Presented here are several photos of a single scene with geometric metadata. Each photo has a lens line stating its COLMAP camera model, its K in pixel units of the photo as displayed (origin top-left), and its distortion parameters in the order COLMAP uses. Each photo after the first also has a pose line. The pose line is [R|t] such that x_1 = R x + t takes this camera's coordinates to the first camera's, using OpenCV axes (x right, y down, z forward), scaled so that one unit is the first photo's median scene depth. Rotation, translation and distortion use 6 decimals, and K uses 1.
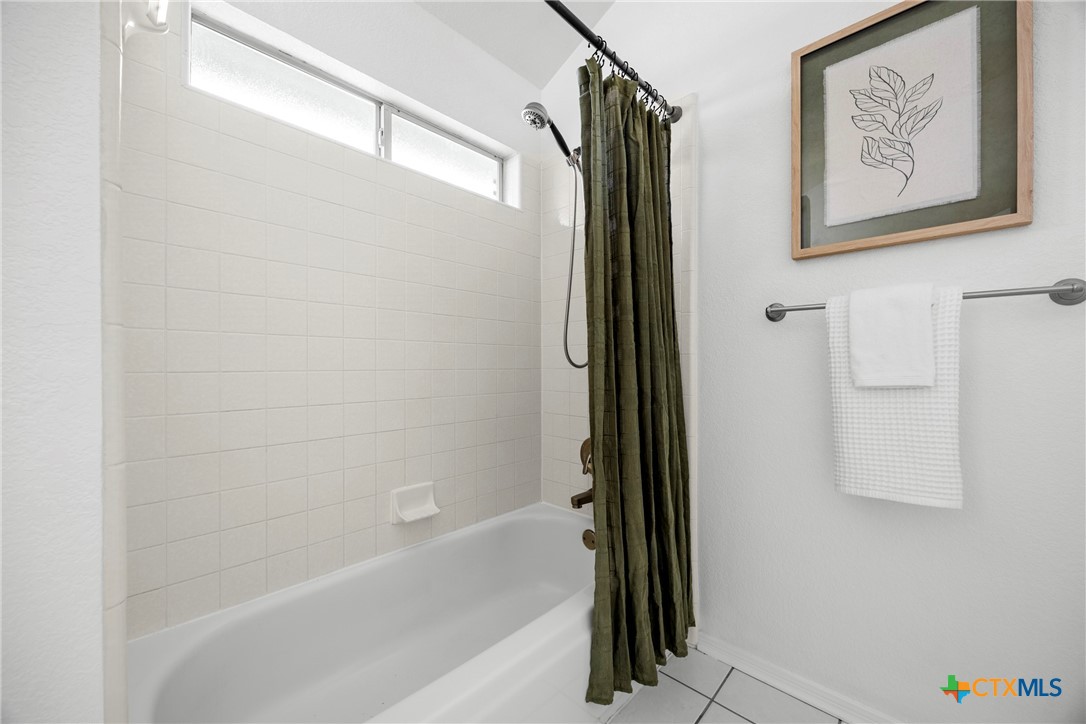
lens RADIAL K [[423.0, 0, 543.3], [0, 423.0, 363.1], [0, 0, 1]] dist [-0.002217, 0.000447]
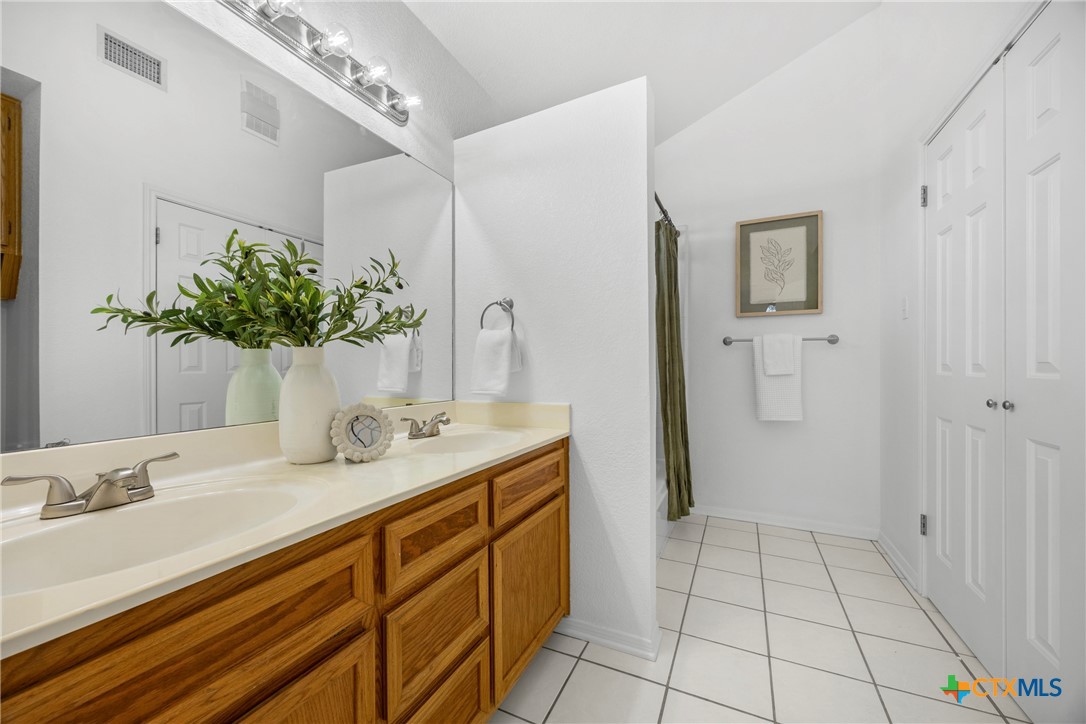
lens RADIAL K [[423.0, 0, 541.5], [0, 423.0, 363.1], [0, 0, 1]] dist [-0.002217, 0.000447]
pose [[0.948044, -0.003148, 0.318125, -1.178796], [0.001255, 0.999980, 0.006156, -0.027004], [-0.318138, -0.005436, 0.948029, -0.834462]]
